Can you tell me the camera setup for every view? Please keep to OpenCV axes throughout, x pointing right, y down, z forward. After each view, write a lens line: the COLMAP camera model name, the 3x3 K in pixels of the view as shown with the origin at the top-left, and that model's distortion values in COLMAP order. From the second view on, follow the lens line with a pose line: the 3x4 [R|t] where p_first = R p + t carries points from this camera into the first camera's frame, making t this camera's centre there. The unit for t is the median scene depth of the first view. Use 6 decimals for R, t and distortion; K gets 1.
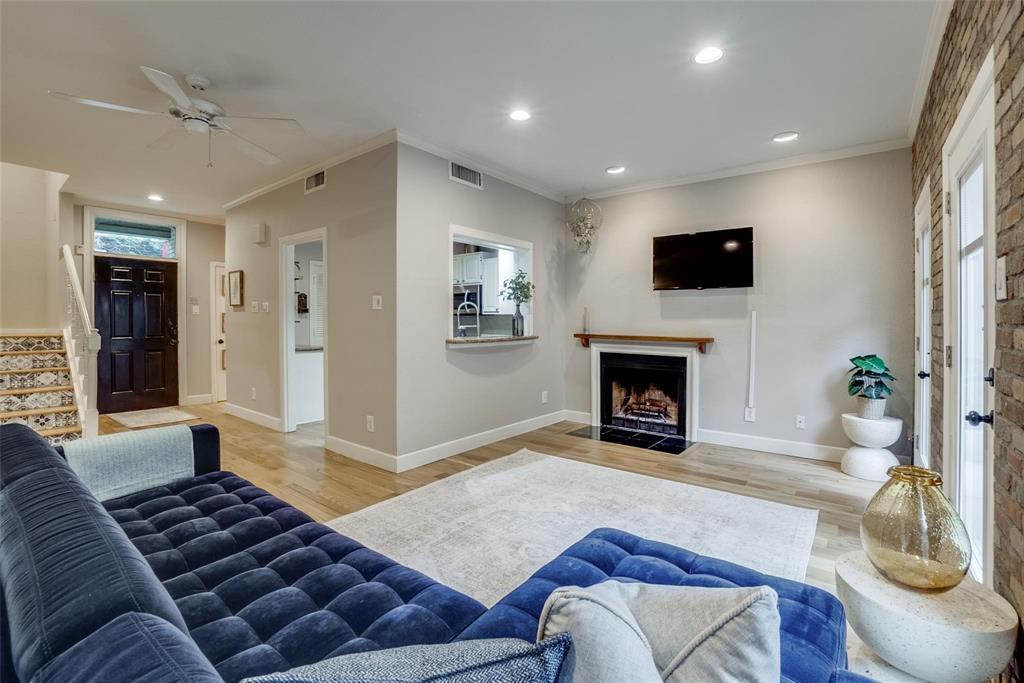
lens RADIAL K [[458.7, 0, 511.9], [0, 458.7, 336.1], [0, 0, 1]] dist [-0.061533, 0.022633]
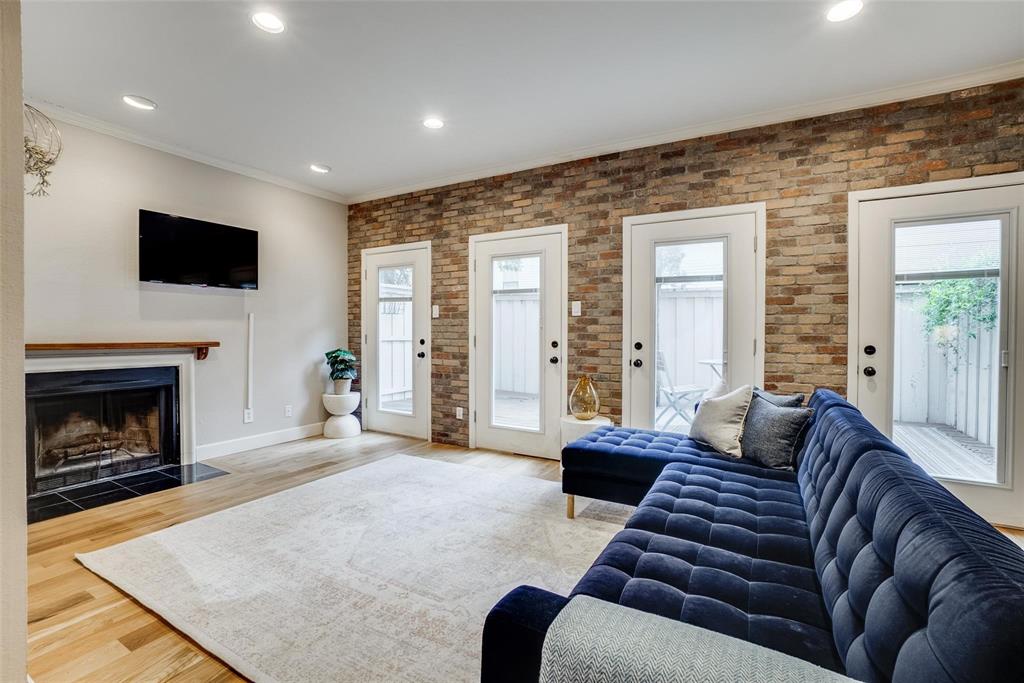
lens RADIAL K [[458.7, 0, 511.9], [0, 458.7, 336.1], [0, 0, 1]] dist [-0.061533, 0.022633]
pose [[-0.138480, -0.014970, 0.990252, -0.599440], [0.030749, 0.999339, 0.019408, -0.005461], [-0.989888, 0.033137, -0.137928, 0.604654]]
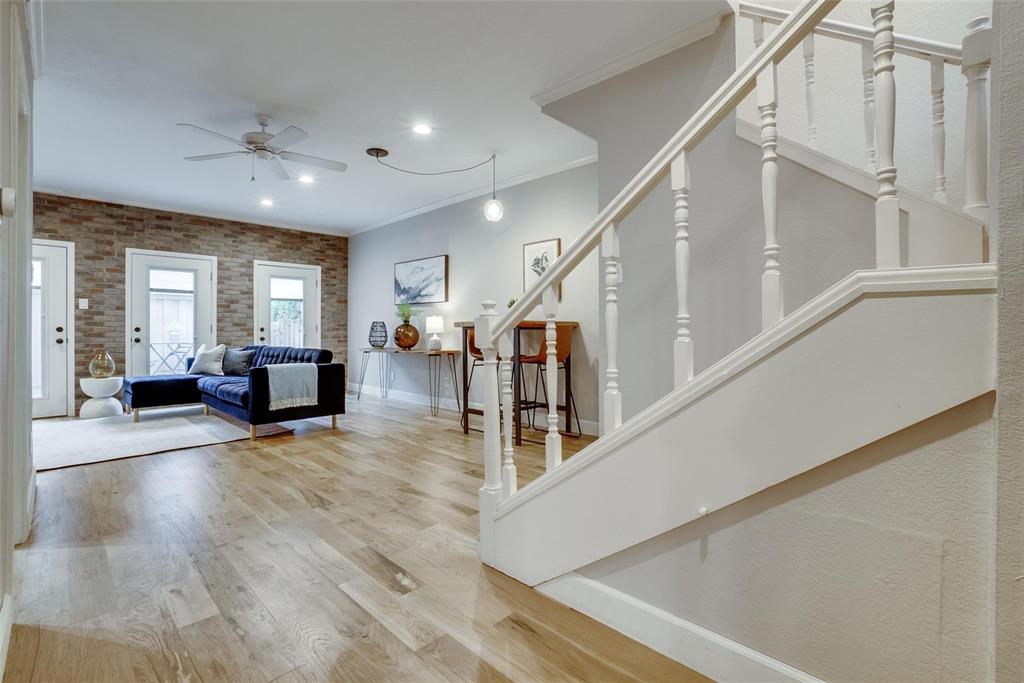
lens RADIAL K [[458.7, 0, 511.9], [0, 458.7, 336.1], [0, 0, 1]] dist [-0.061533, 0.022633]
pose [[-0.994696, -0.007439, 0.102589, -1.089114], [-0.002314, 0.998748, 0.049980, -0.013316], [-0.102832, 0.049478, -0.993467, 1.548630]]
